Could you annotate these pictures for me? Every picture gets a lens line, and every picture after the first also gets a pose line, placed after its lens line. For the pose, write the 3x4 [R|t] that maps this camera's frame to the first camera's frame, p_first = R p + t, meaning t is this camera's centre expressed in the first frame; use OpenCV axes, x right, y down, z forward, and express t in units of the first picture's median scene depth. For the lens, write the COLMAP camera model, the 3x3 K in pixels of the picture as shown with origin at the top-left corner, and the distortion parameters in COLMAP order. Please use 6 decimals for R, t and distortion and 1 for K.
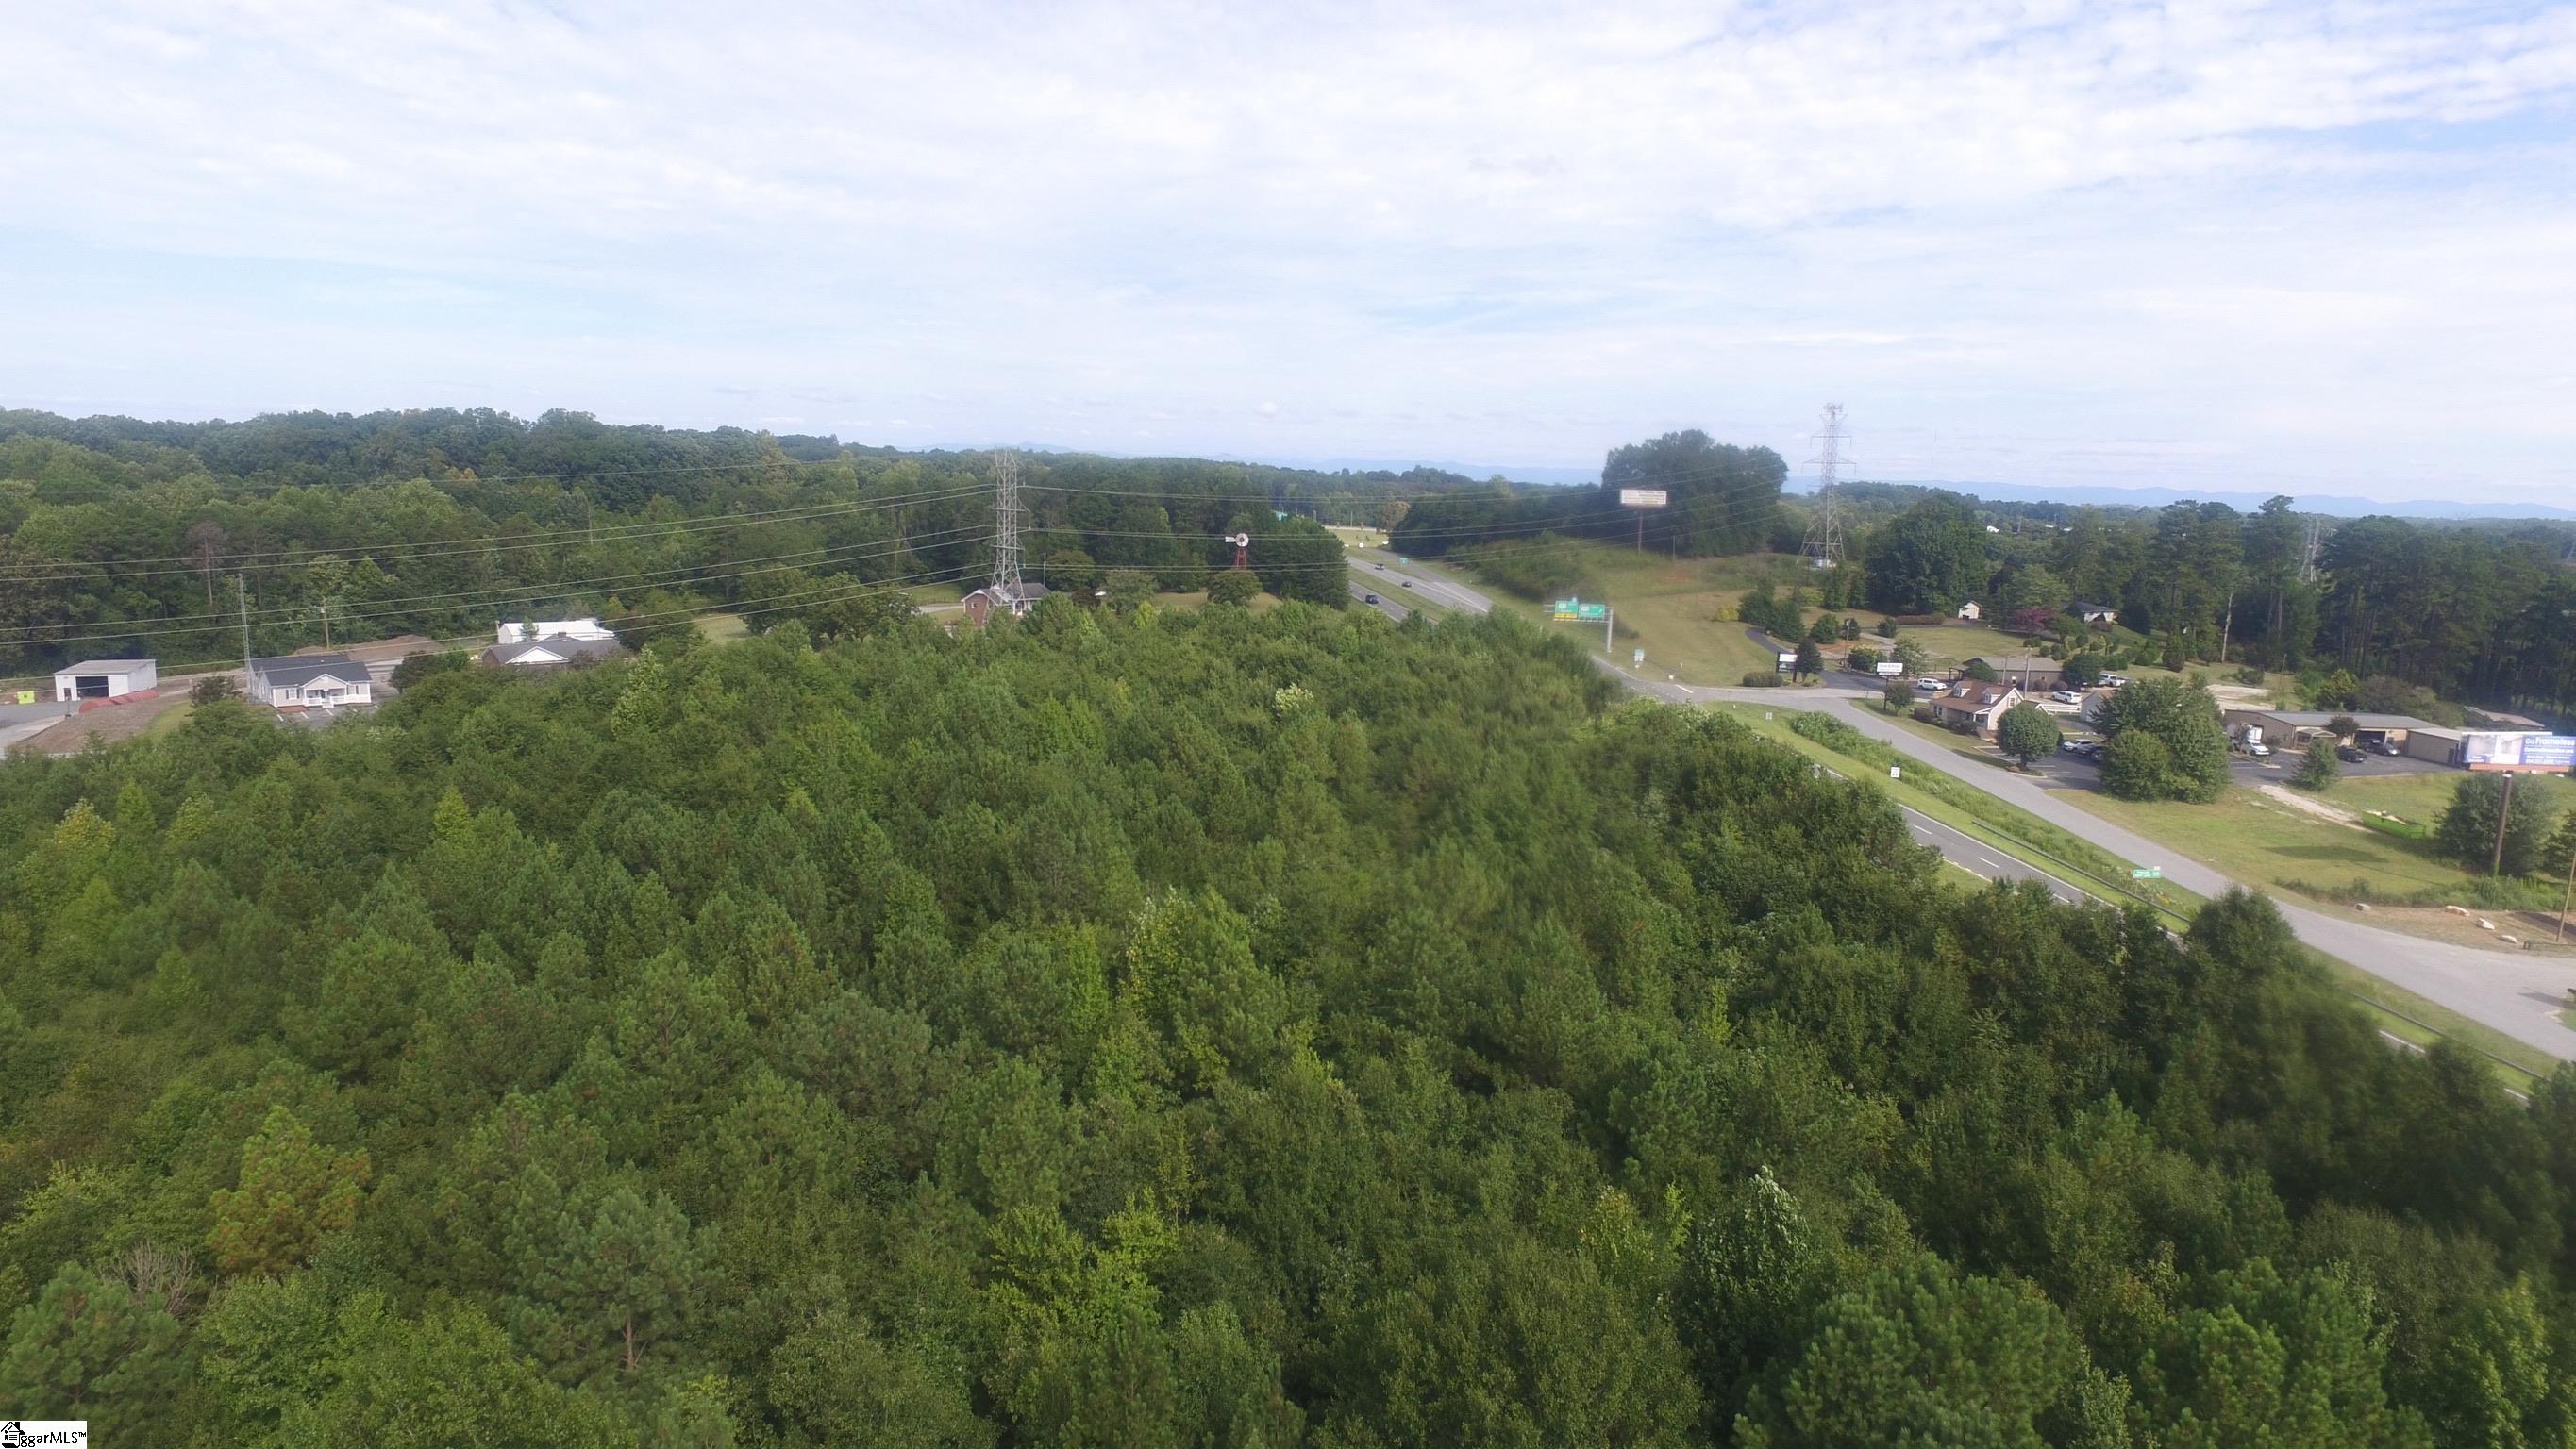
lens RADIAL K [[1512.3, 0, 1288.0], [0, 1512.3, 724.5], [0, 0, 1]] dist [0.001589, 0.003111]
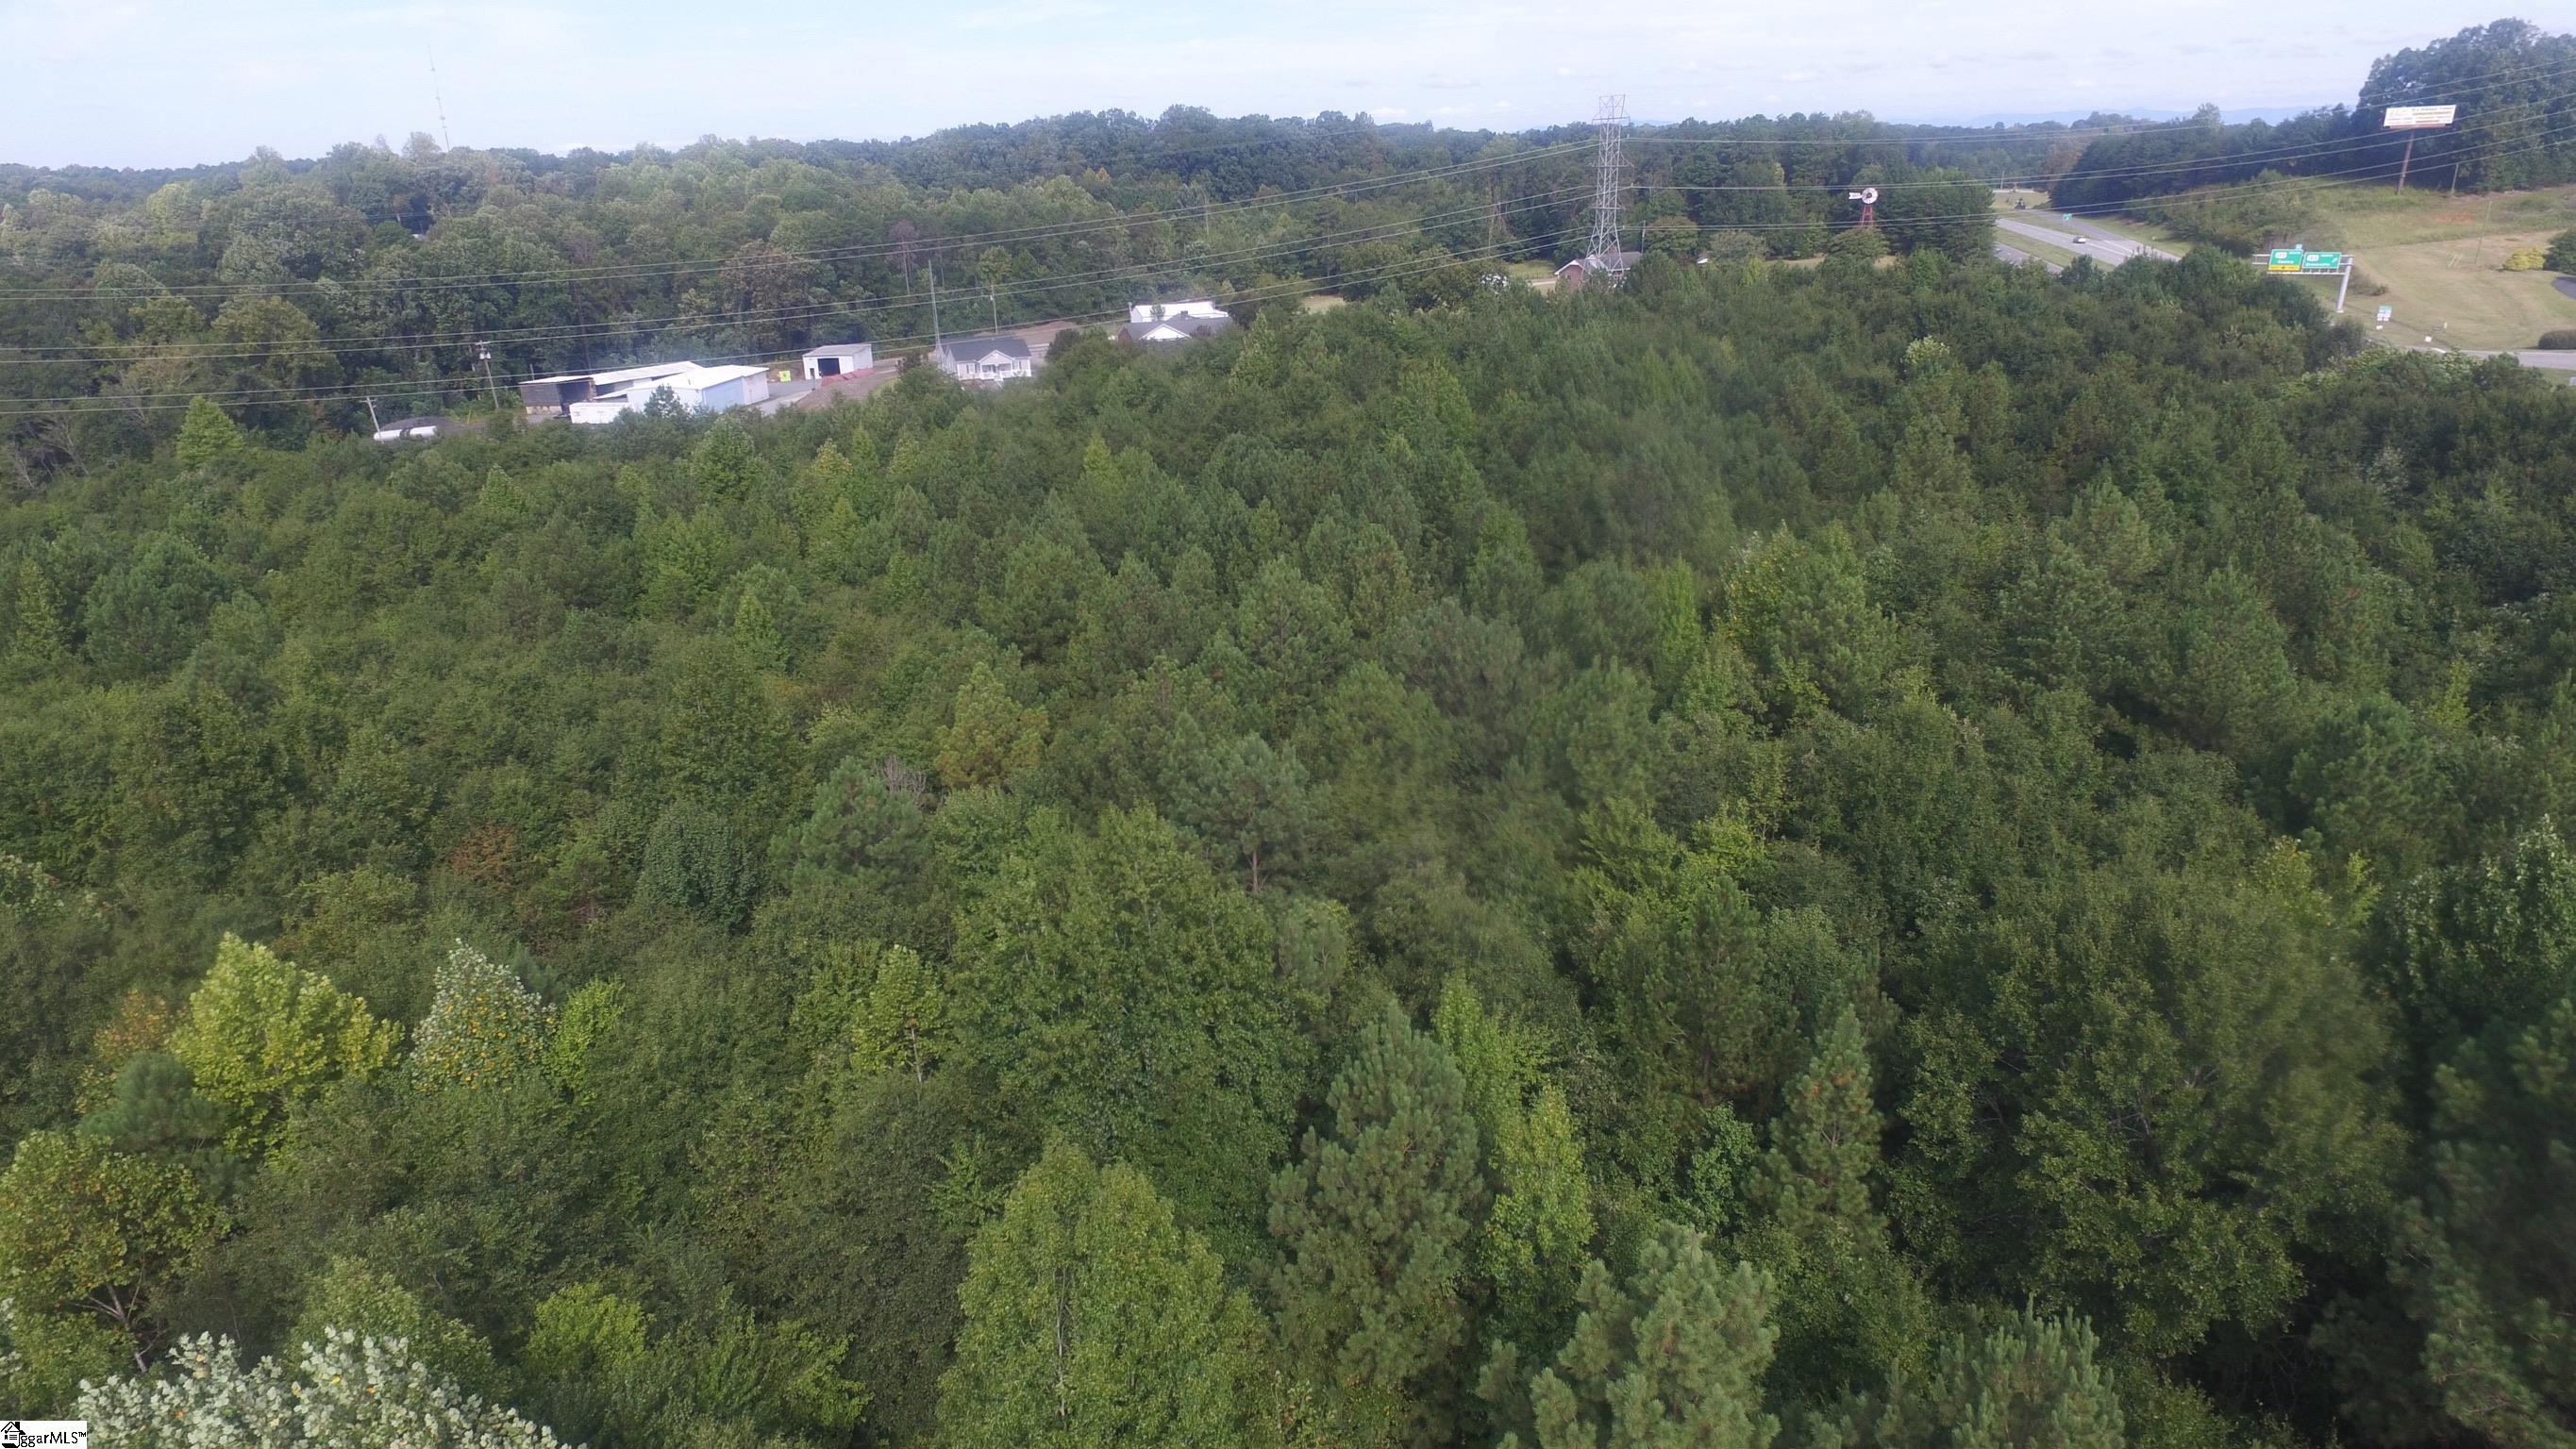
lens RADIAL K [[1514.0, 0, 1288.0], [0, 1514.0, 724.5], [0, 0, 1]] dist [0.003716, 0.003765]
pose [[0.929278, 0.078083, -0.361033, -0.005814], [-0.006707, 0.980808, 0.194861, 0.034297], [0.369319, -0.178658, 0.911967, -0.000063]]
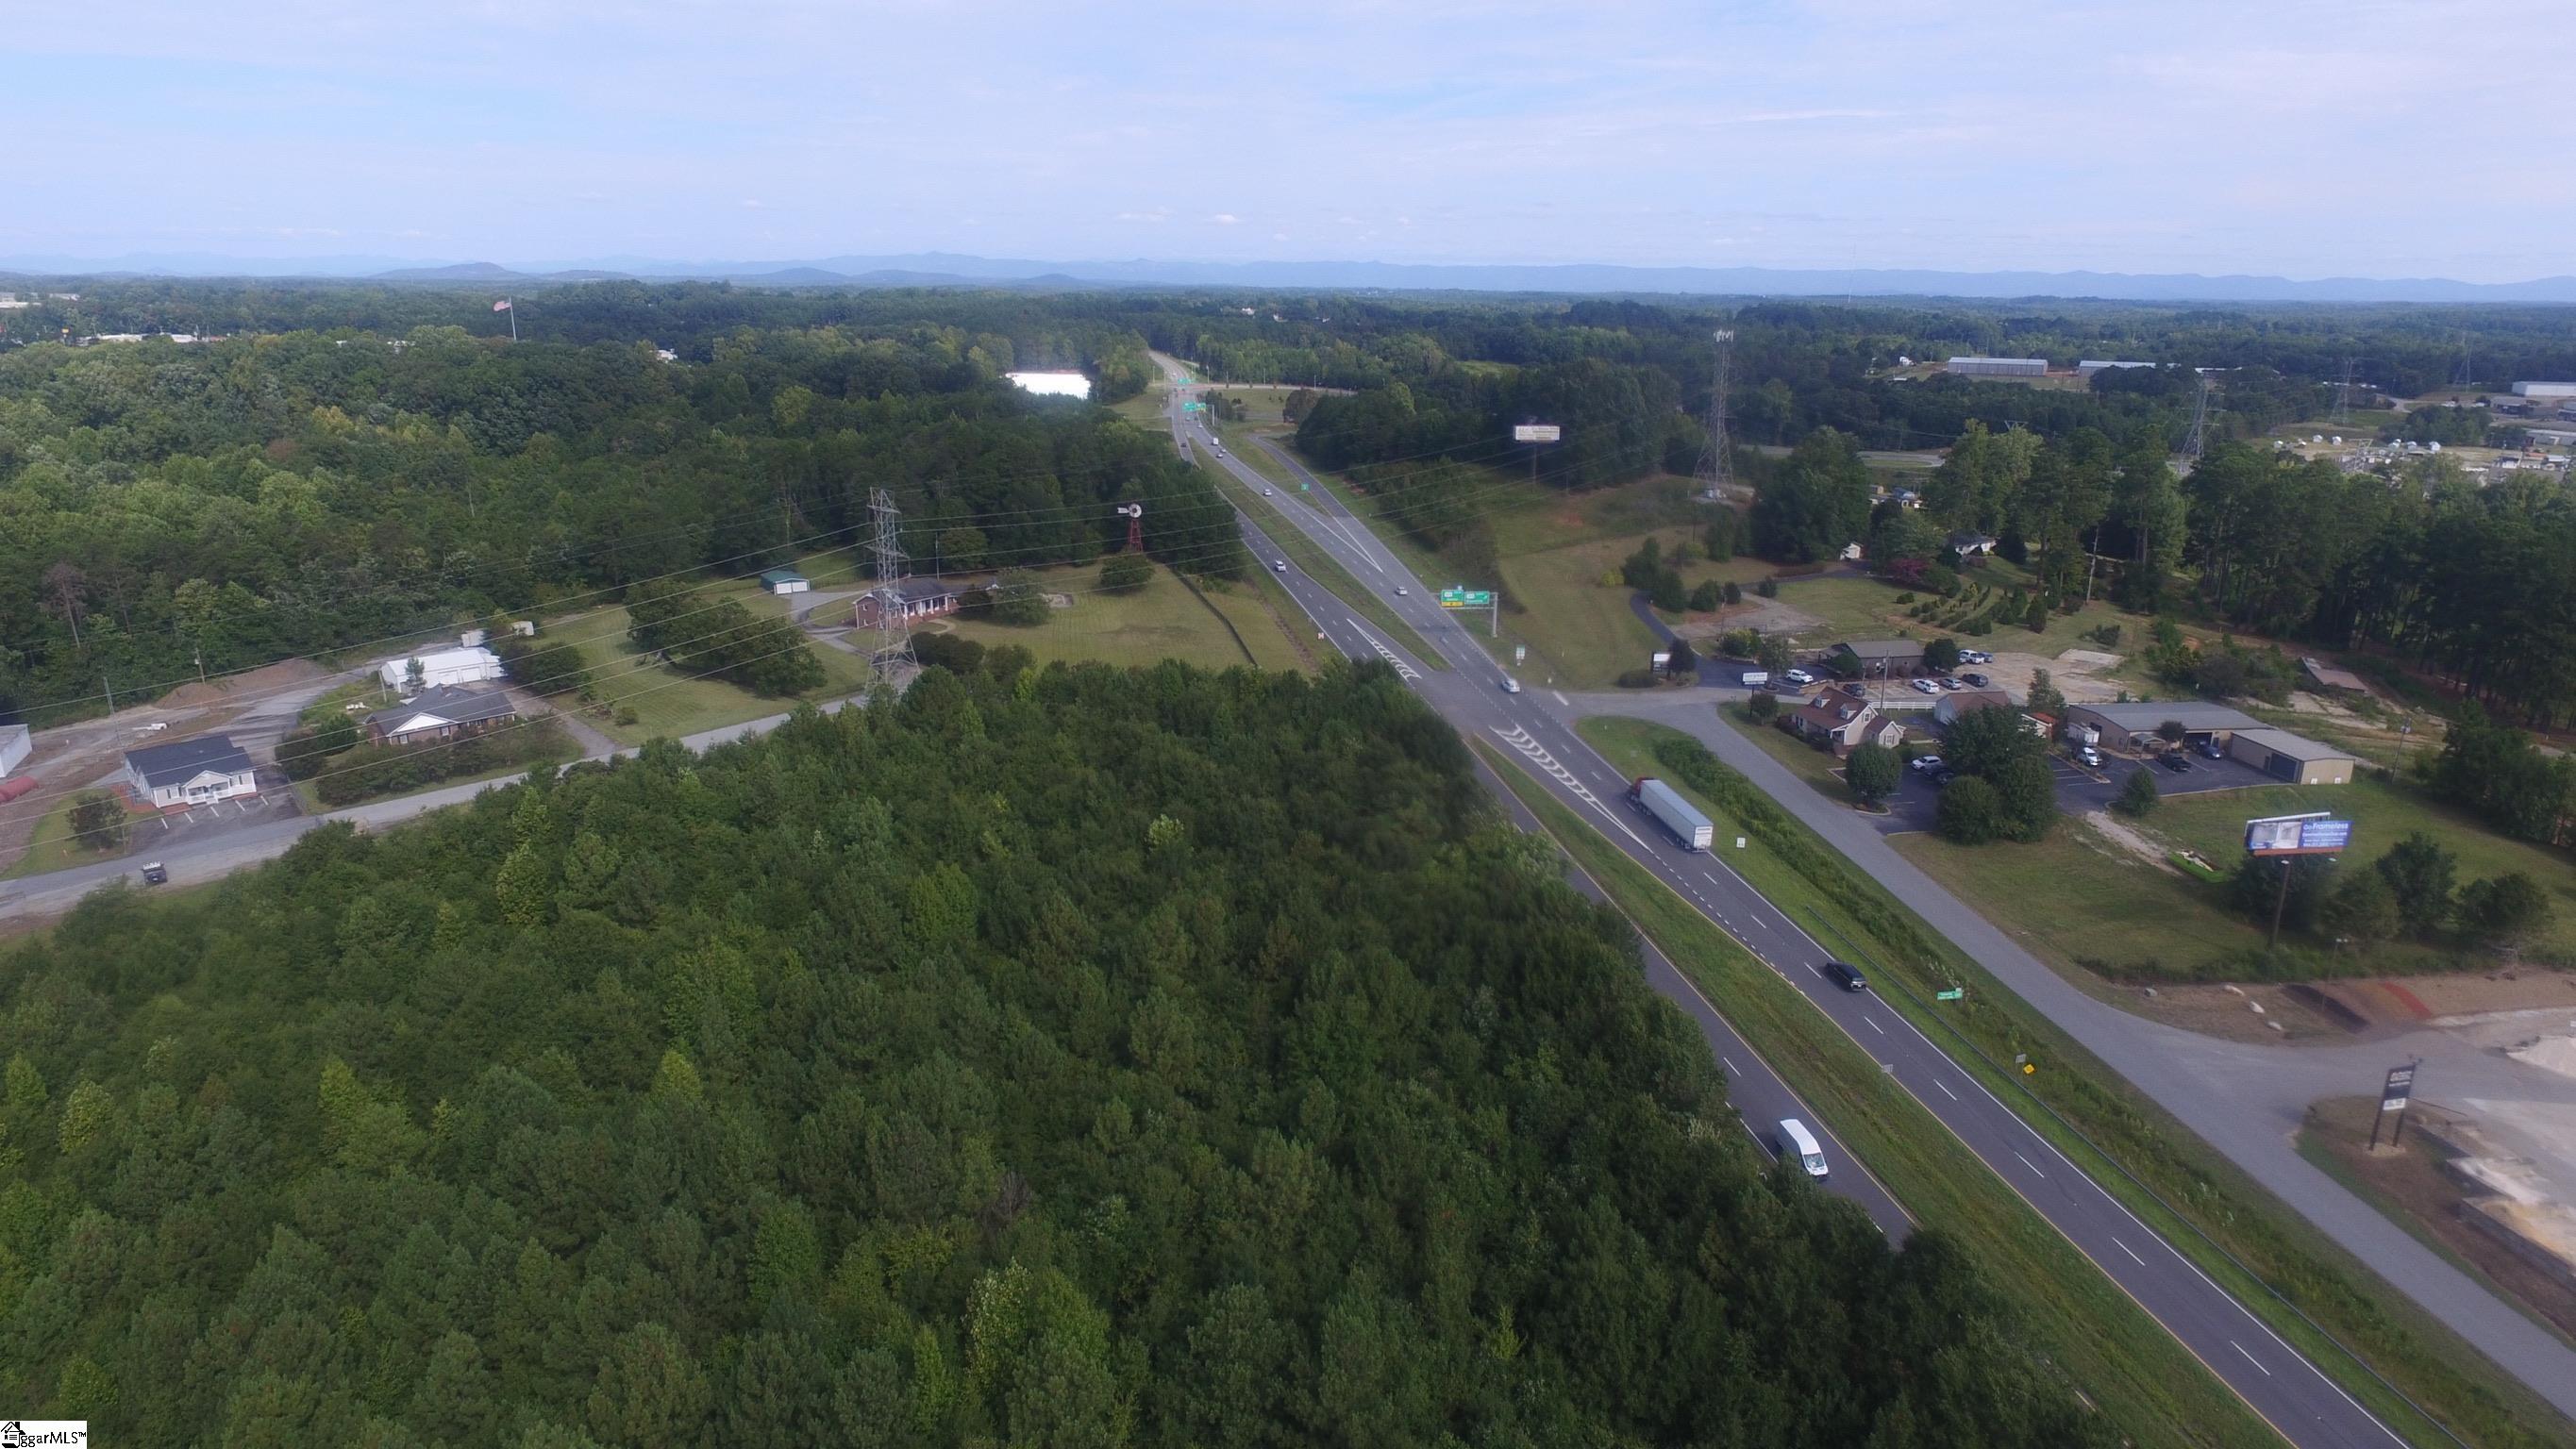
lens RADIAL K [[1514.0, 0, 1288.0], [0, 1514.0, 724.5], [0, 0, 1]] dist [0.003716, 0.003765]
pose [[0.998016, -0.048736, 0.039849, 0.068102], [0.043658, 0.991854, 0.119663, -0.276219], [-0.045356, -0.117686, 0.992015, -0.038092]]
